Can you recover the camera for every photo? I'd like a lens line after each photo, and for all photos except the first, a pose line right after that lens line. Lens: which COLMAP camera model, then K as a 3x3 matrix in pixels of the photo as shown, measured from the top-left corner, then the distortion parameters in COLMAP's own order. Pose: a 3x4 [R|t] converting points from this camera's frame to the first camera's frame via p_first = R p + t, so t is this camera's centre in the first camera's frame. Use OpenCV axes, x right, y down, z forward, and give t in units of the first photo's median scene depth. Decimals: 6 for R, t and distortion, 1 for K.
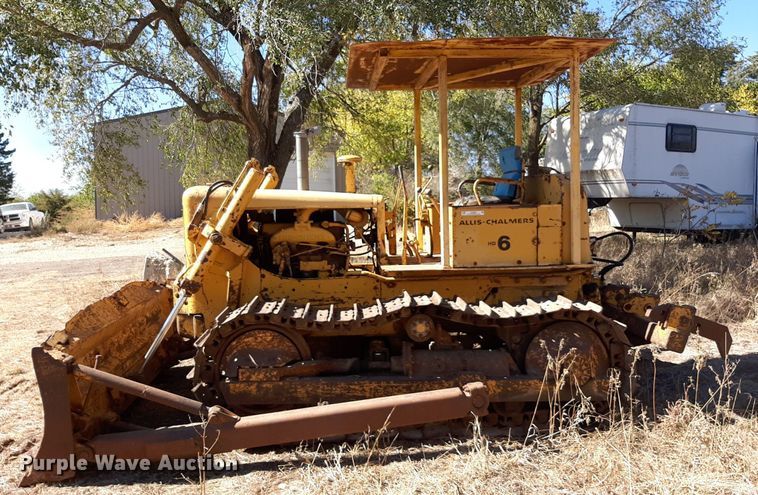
lens RADIAL K [[594.3, 0, 388.7], [0, 594.3, 229.1], [0, 0, 1]] dist [0.001369, -0.004498]
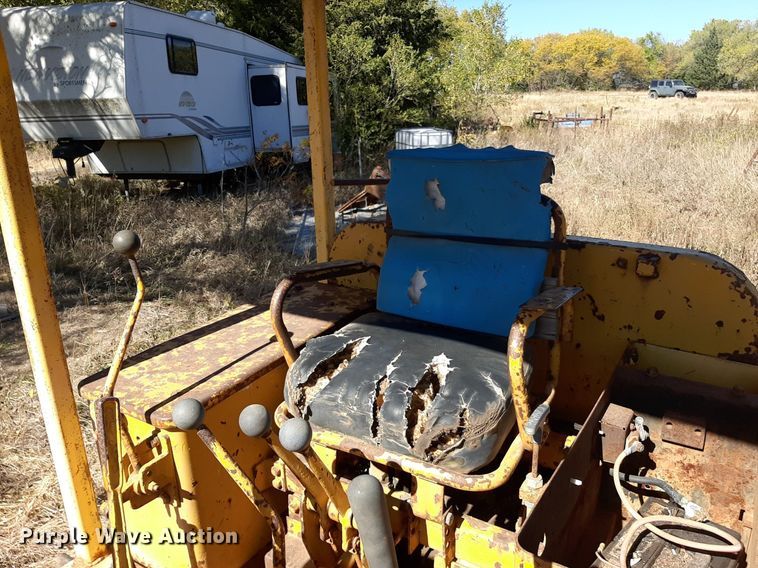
lens RADIAL K [[586.3, 0, 393.4], [0, 586.3, 288.9], [0, 0, 1]] dist [0.048203, -0.102675]
pose [[0.590698, -0.243974, 0.769125, -0.013408], [0.050191, 0.962457, 0.266753, -0.055094], [-0.805331, -0.118967, 0.580766, 0.314574]]
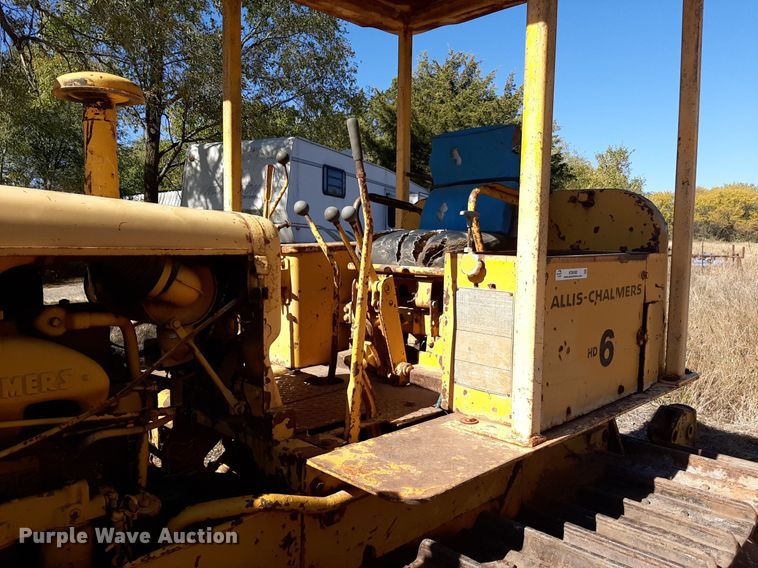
lens RADIAL K [[586.3, 0, 393.4], [0, 586.3, 288.9], [0, 0, 1]] dist [0.048203, -0.102675]
pose [[0.754857, -0.025032, 0.655411, -0.054172], [0.009755, 0.999589, 0.026941, -0.008923], [-0.655816, -0.013943, 0.754792, 0.251188]]
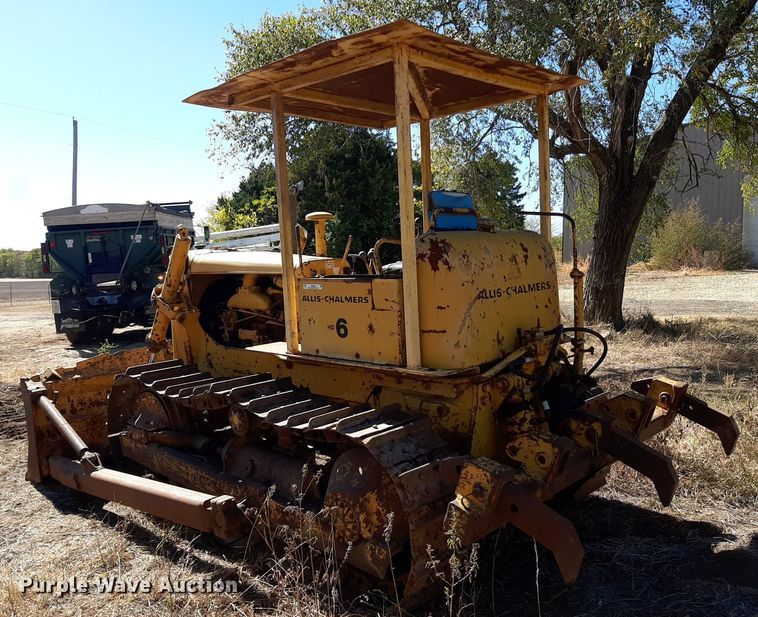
lens RADIAL K [[658.5, 0, 407.0], [0, 658.5, 307.2], [0, 0, 1]] dist [0.091862, -0.204921]
pose [[0.690664, 0.061540, -0.720553, 0.267153], [-0.020718, 0.997647, 0.065348, -0.018507], [0.722879, -0.030205, 0.690314, 0.153722]]
